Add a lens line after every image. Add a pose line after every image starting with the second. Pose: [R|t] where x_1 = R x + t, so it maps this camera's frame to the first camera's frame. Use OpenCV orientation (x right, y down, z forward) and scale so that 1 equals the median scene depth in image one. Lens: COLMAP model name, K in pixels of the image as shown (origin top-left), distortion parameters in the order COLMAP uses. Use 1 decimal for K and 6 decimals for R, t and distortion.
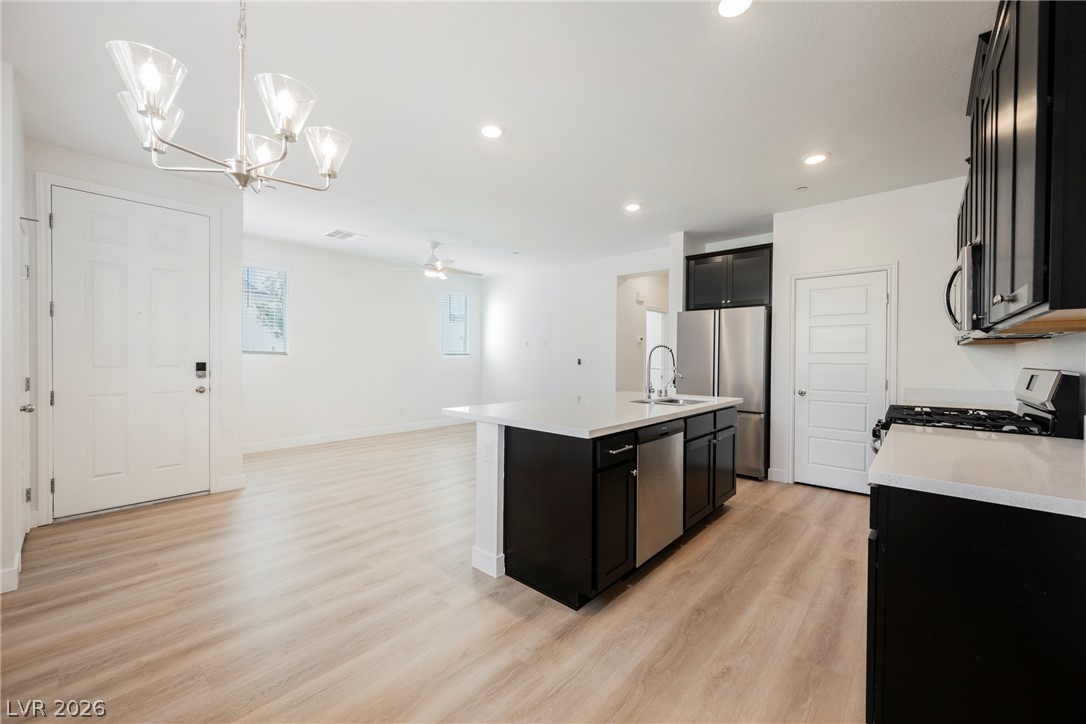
lens RADIAL K [[422.6, 0, 545.2], [0, 422.6, 361.1], [0, 0, 1]] dist [-0.000190, 0.000008]
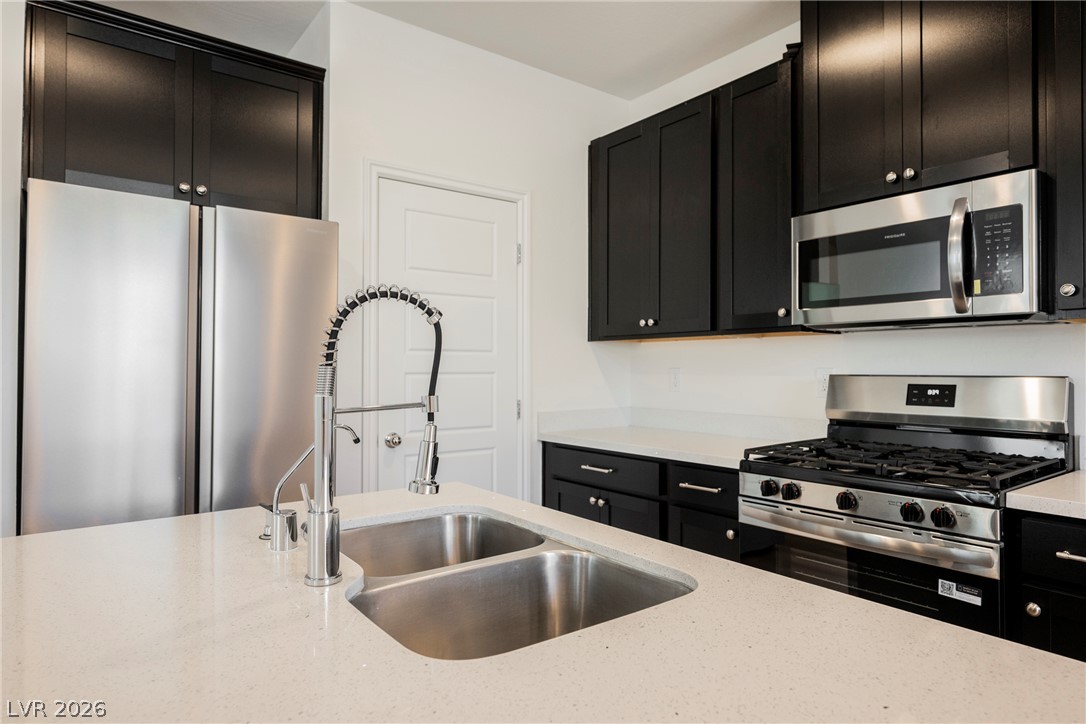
lens RADIAL K [[638.8, 0, 548.4], [0, 638.8, 360.6], [0, 0, 1]] dist [-0.001775, 0.000089]
pose [[0.194023, 0.007552, 0.980968, -0.003629], [0.006694, 0.999937, -0.009022, -0.000453], [-0.980974, 0.008317, 0.193960, 0.812716]]
